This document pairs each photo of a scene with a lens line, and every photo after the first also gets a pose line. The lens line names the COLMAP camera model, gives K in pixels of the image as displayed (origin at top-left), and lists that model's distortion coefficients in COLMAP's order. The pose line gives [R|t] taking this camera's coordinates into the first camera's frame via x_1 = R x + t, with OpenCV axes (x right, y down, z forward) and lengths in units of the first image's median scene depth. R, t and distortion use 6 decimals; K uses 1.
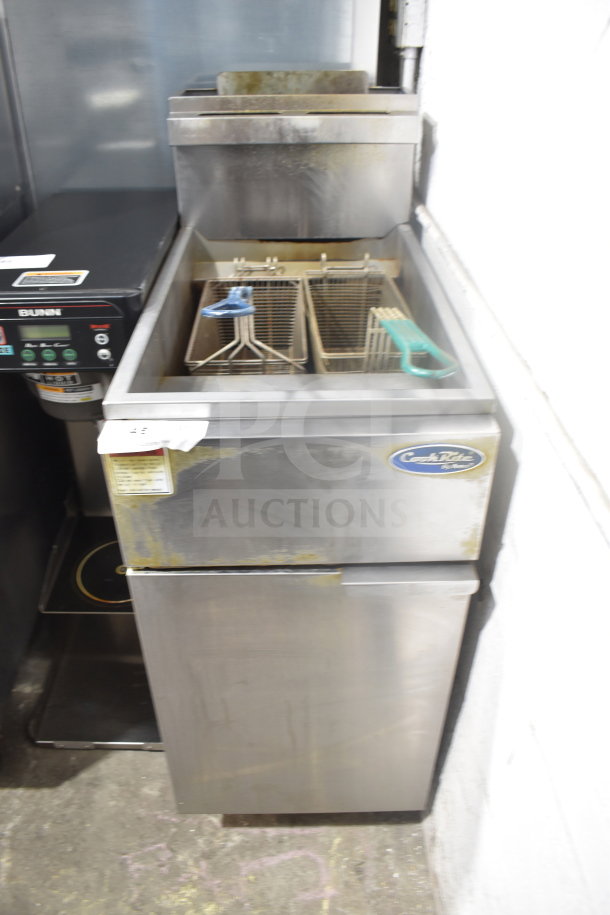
lens RADIAL K [[726.4, 0, 307.6], [0, 726.4, 463.7], [0, 0, 1]] dist [-0.064617, -0.009238]
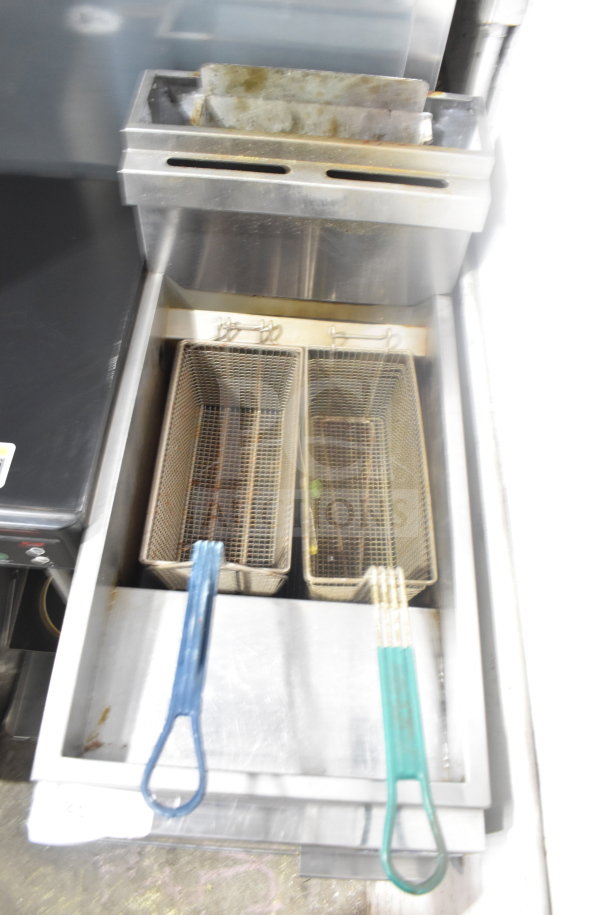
lens RADIAL K [[726.4, 0, 316.1], [0, 726.4, 424.7], [0, 0, 1]] dist [-0.064617, -0.009238]
pose [[0.995324, 0.092929, 0.026365, -0.007320], [-0.095596, 0.908405, 0.407016, -0.553666], [0.013874, -0.407633, 0.913040, 0.276379]]
